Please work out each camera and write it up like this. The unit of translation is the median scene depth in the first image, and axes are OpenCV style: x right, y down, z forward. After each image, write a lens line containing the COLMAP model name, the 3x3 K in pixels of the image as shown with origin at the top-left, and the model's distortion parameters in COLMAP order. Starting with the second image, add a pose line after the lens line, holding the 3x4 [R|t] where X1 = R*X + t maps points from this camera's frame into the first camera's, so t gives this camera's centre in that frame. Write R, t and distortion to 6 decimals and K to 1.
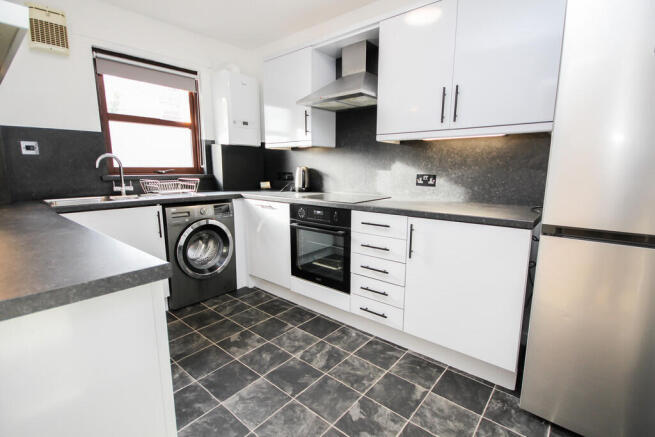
lens RADIAL K [[310.4, 0, 329.9], [0, 310.4, 215.5], [0, 0, 1]] dist [0.000367, -0.000620]
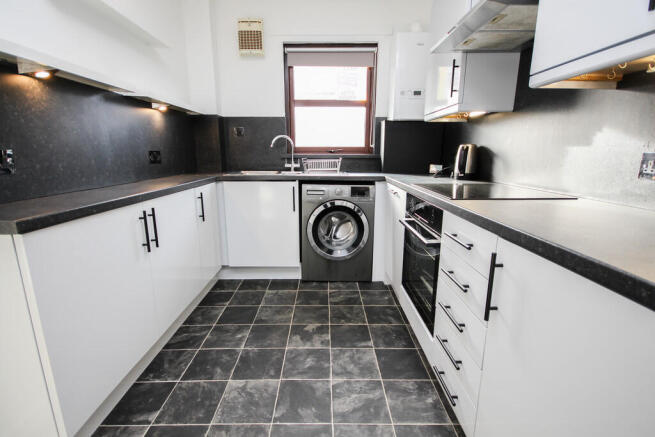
lens RADIAL K [[310.5, 0, 327.5], [0, 310.5, 218.5], [0, 0, 1]] dist [-0.000999, -0.000649]
pose [[0.647087, 0.158526, -0.745753, 0.311417], [-0.117690, 0.987190, 0.107730, -0.031858], [0.753278, 0.018058, 0.657455, 0.346536]]
